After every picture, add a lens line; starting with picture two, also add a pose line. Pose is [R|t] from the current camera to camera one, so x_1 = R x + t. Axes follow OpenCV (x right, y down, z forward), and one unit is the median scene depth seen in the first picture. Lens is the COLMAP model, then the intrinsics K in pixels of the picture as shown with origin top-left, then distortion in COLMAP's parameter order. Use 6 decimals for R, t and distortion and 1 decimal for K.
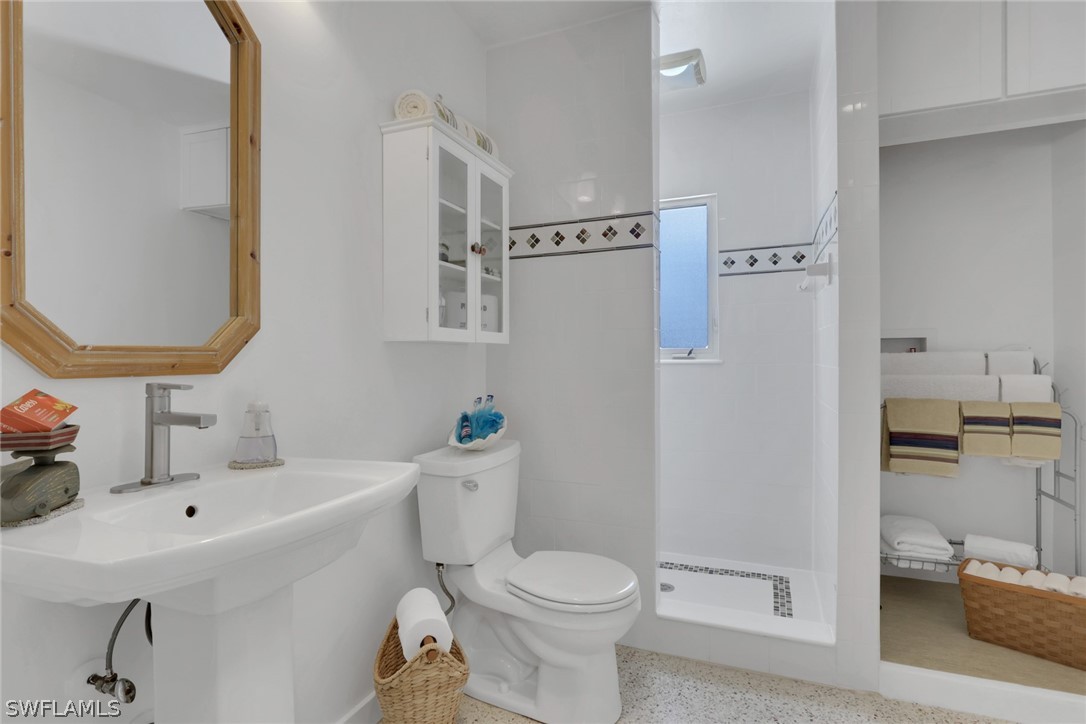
lens RADIAL K [[527.9, 0, 541.6], [0, 527.9, 354.2], [0, 0, 1]] dist [0.001352, 0.000204]
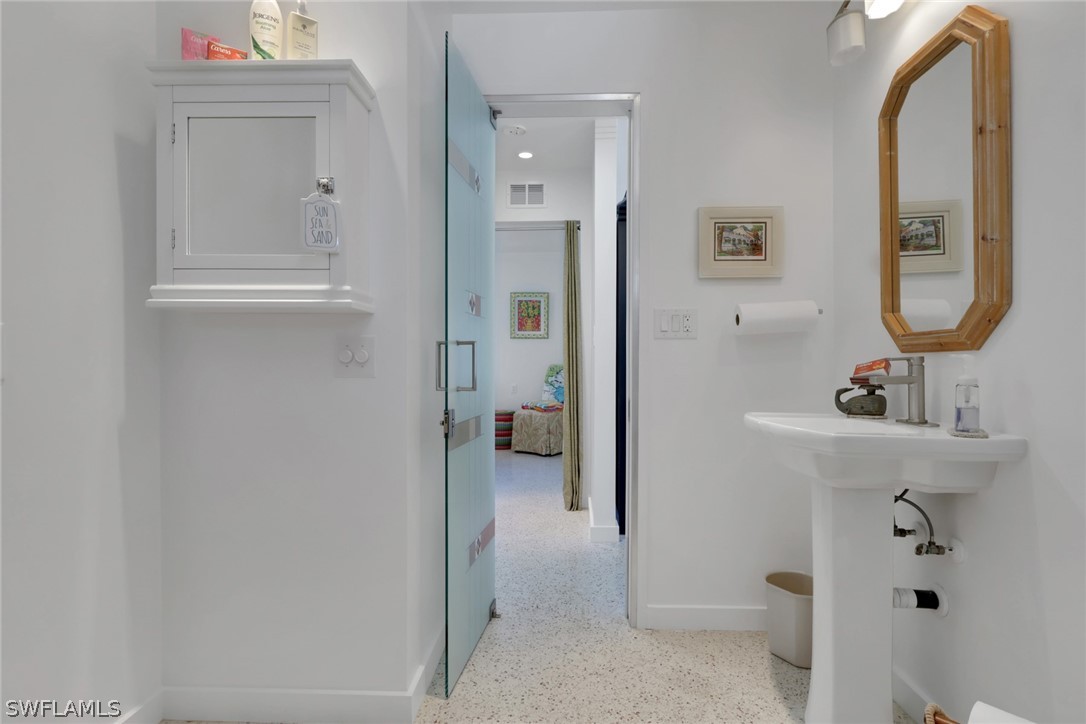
lens RADIAL K [[547.6, 0, 540.0], [0, 547.6, 357.1], [0, 0, 1]] dist [-0.002569, -0.000271]
pose [[-0.935503, -0.006146, -0.353265, 0.481333], [0.003577, 0.999633, -0.026864, 0.055848], [0.353300, -0.026395, -0.935138, 1.223652]]
